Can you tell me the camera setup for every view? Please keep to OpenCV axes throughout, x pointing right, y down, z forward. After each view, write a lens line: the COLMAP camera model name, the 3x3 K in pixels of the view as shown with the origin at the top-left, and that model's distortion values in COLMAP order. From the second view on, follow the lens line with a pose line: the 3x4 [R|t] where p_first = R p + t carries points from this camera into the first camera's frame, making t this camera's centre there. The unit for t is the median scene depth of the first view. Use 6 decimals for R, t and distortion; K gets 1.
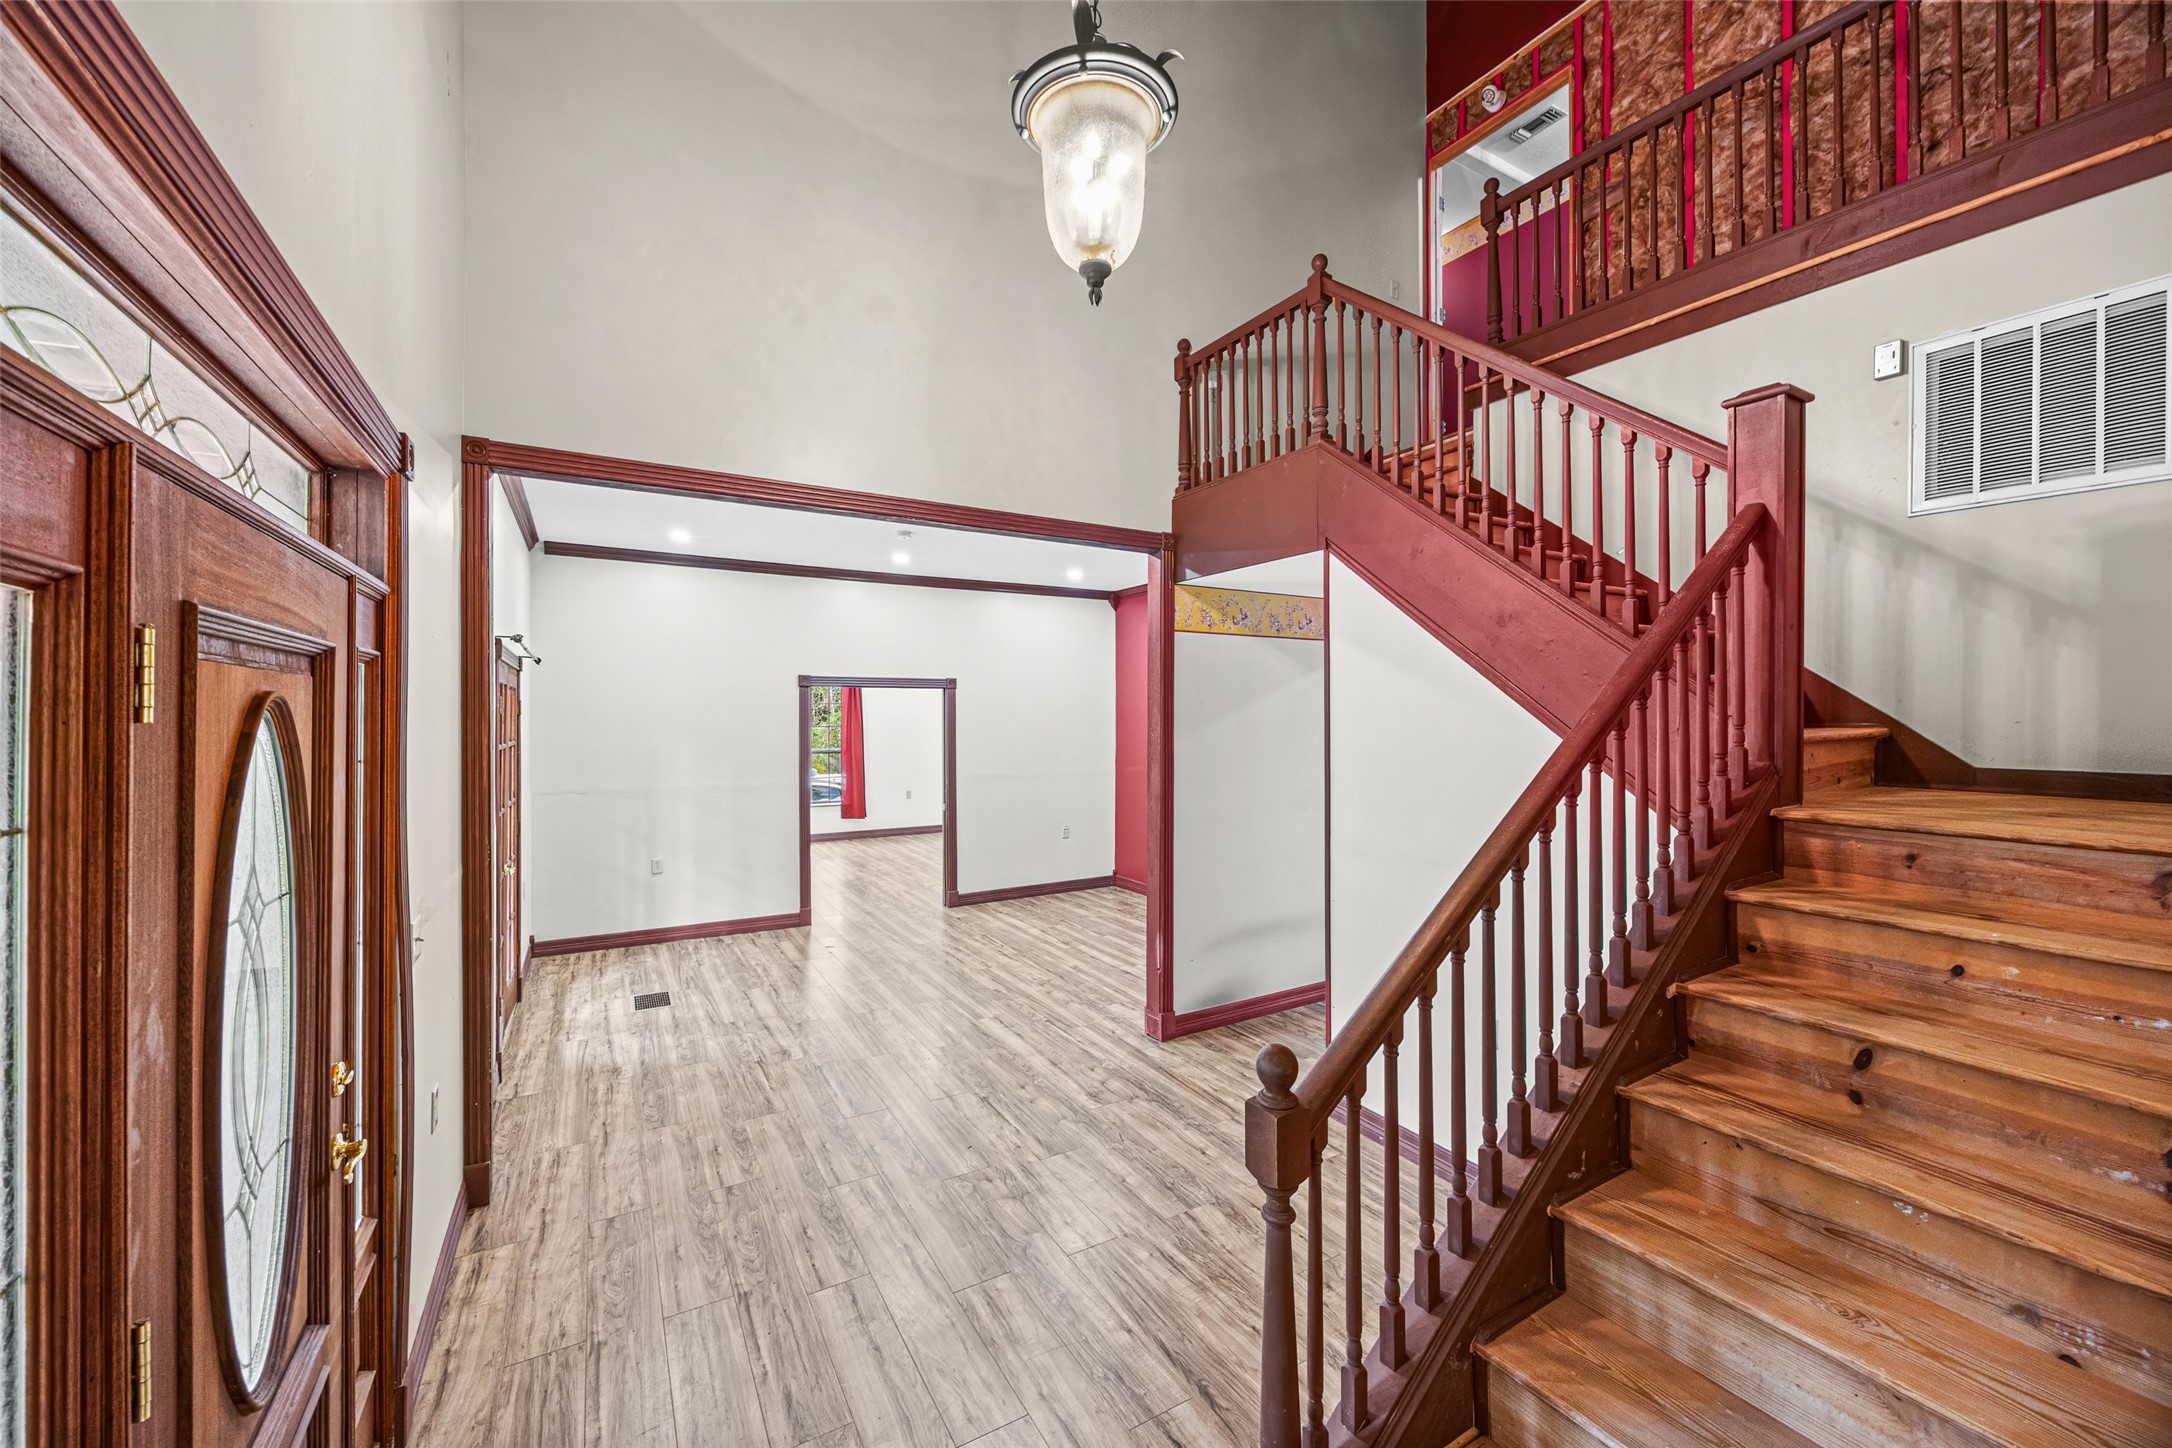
lens RADIAL K [[825.9, 0, 1078.4], [0, 825.9, 721.6], [0, 0, 1]] dist [-0.000559, -0.000058]
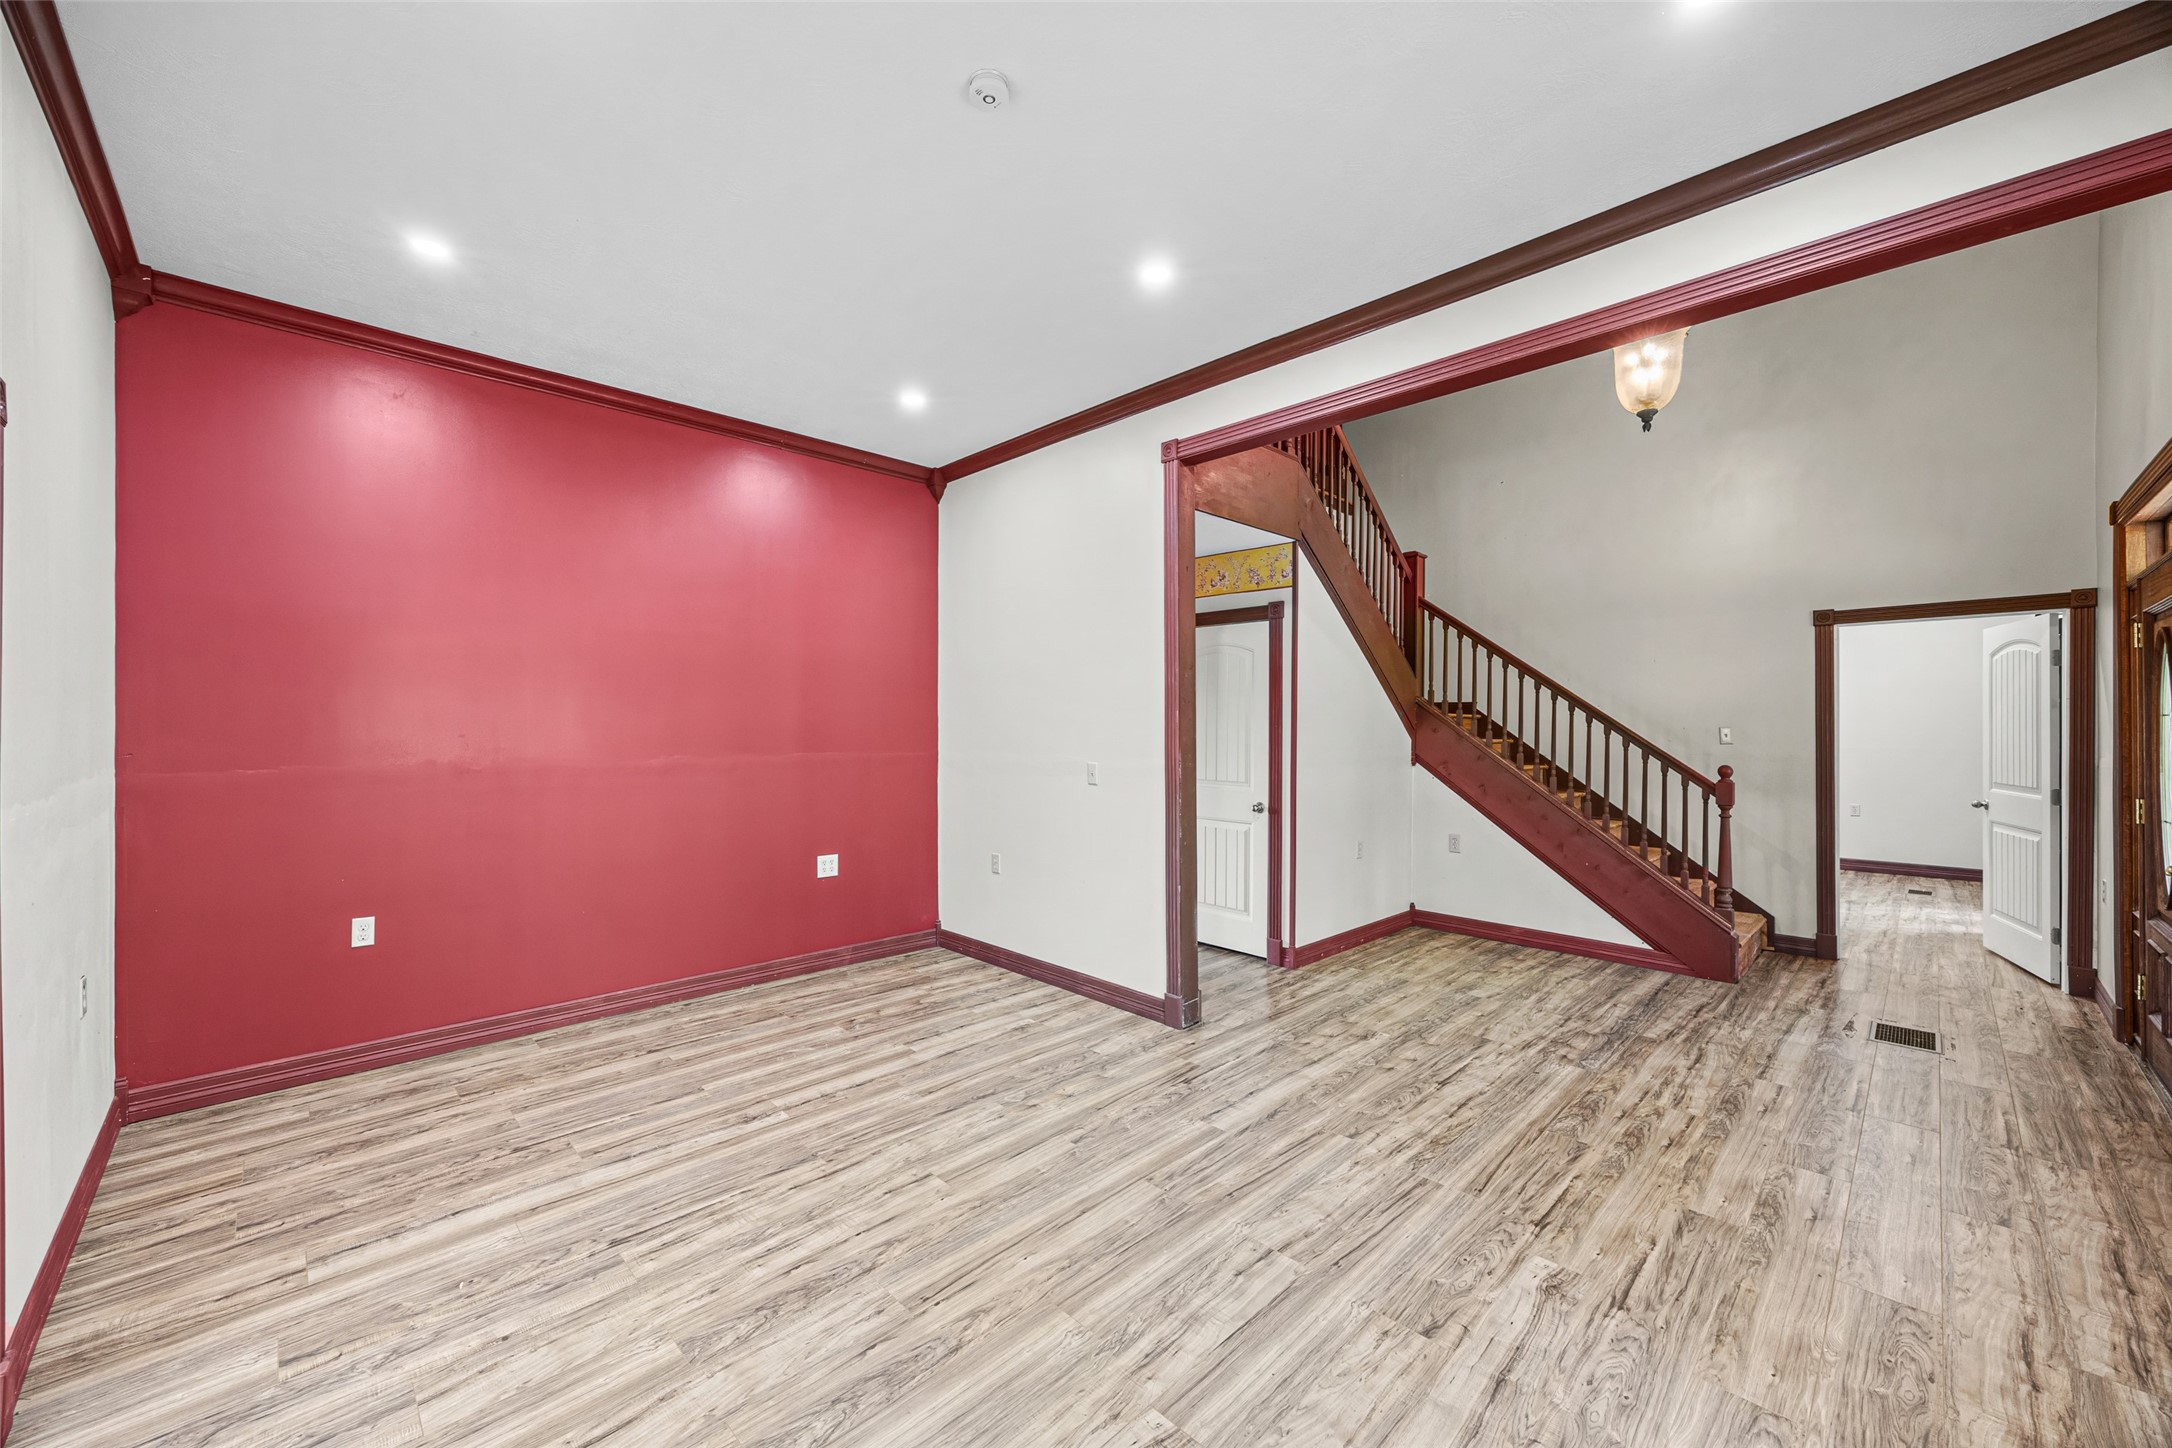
lens RADIAL K [[825.9, 0, 1078.4], [0, 825.9, 721.6], [0, 0, 1]] dist [-0.000559, -0.000058]
pose [[-0.236019, 0.006203, 0.971729, -0.810545], [0.004199, 0.999977, -0.005363, 0.075481], [-0.971739, 0.002814, -0.236039, 1.470655]]
